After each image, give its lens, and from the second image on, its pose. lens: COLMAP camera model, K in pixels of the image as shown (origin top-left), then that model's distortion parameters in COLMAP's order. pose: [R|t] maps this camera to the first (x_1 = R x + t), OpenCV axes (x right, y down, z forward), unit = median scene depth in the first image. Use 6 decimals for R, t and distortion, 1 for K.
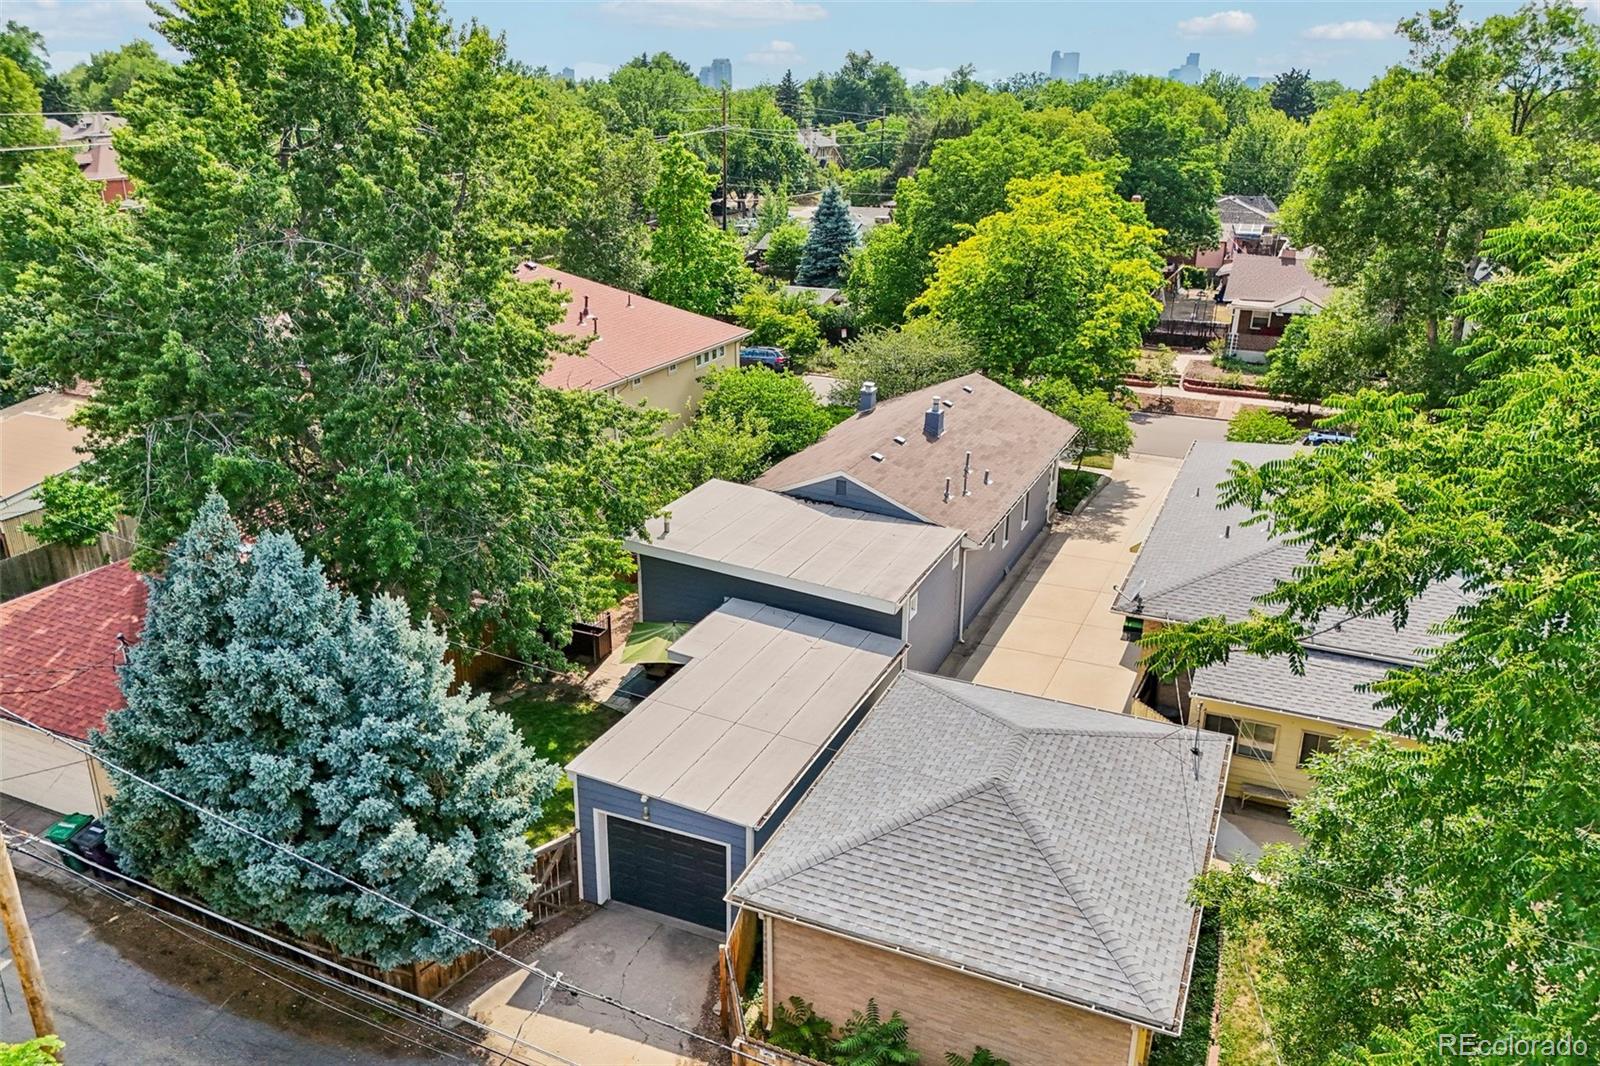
lens RADIAL K [[1177.0, 0, 800.0], [0, 1177.0, 533.0], [0, 0, 1]] dist [0.105841, -0.164545]
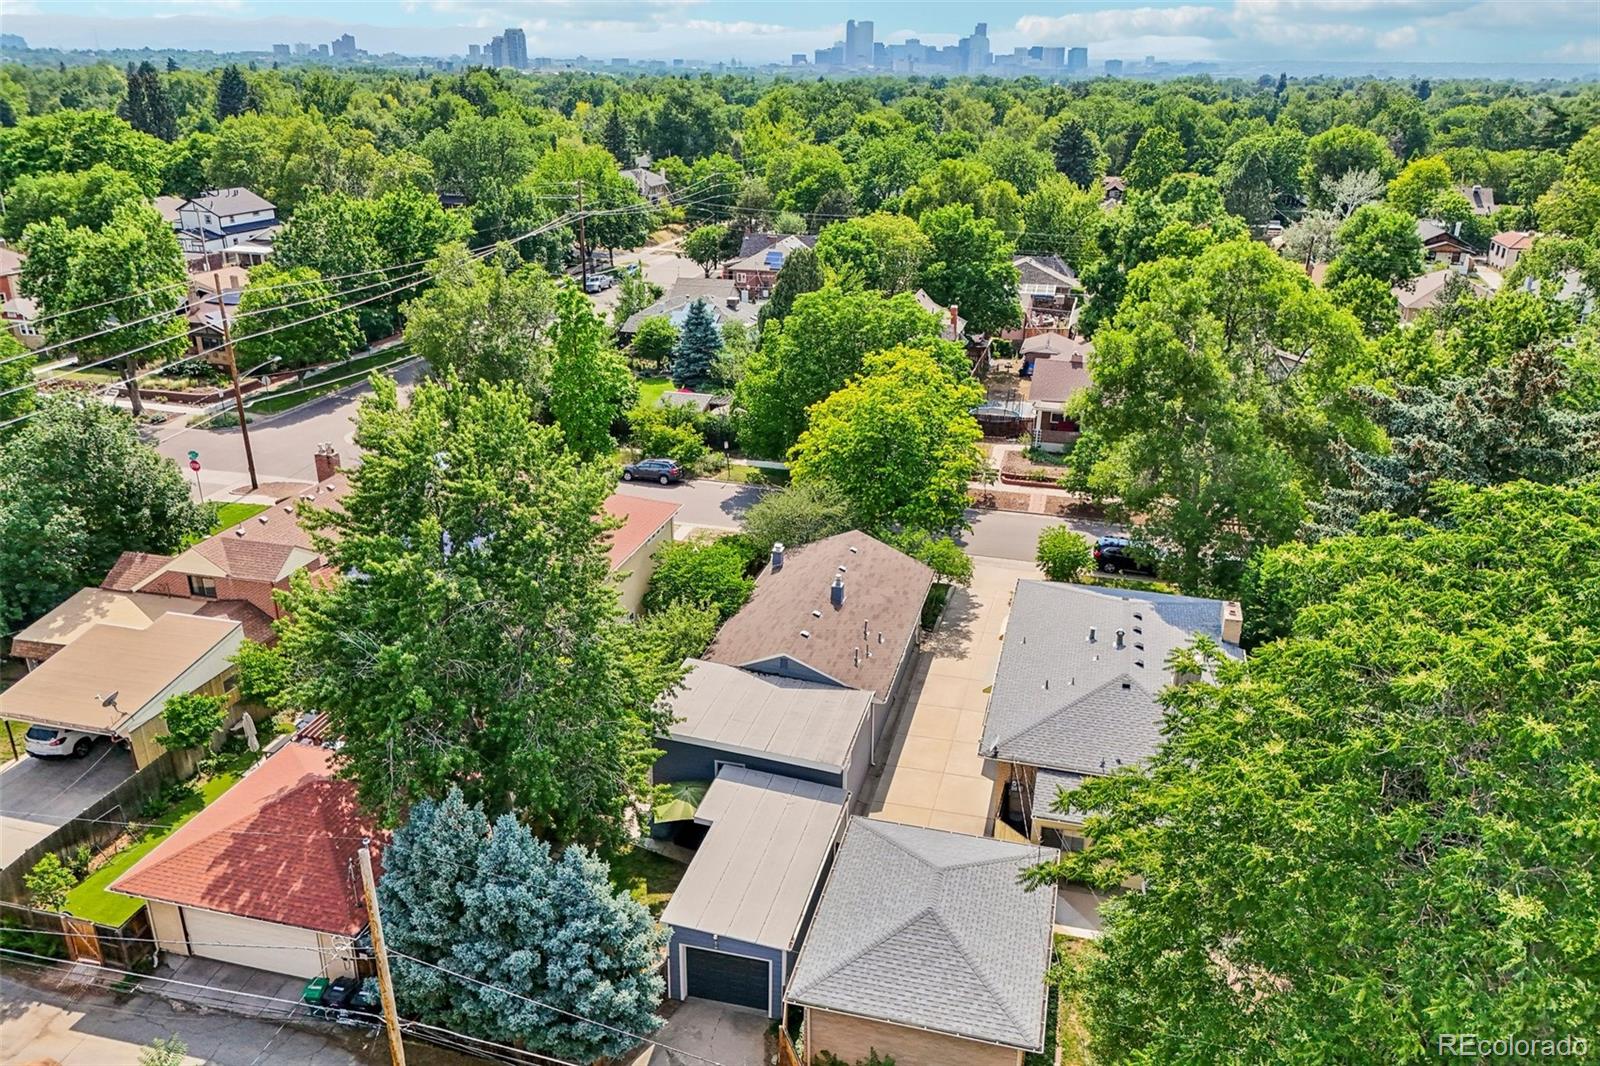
lens RADIAL K [[1172.6, 0, 800.0], [0, 1172.6, 533.0], [0, 0, 1]] dist [0.156754, -0.351315]
pose [[0.987578, -0.060833, 0.144875, -0.161594], [0.057191, 0.997937, 0.029180, -0.270505], [-0.146351, -0.020532, 0.989020, -0.450840]]
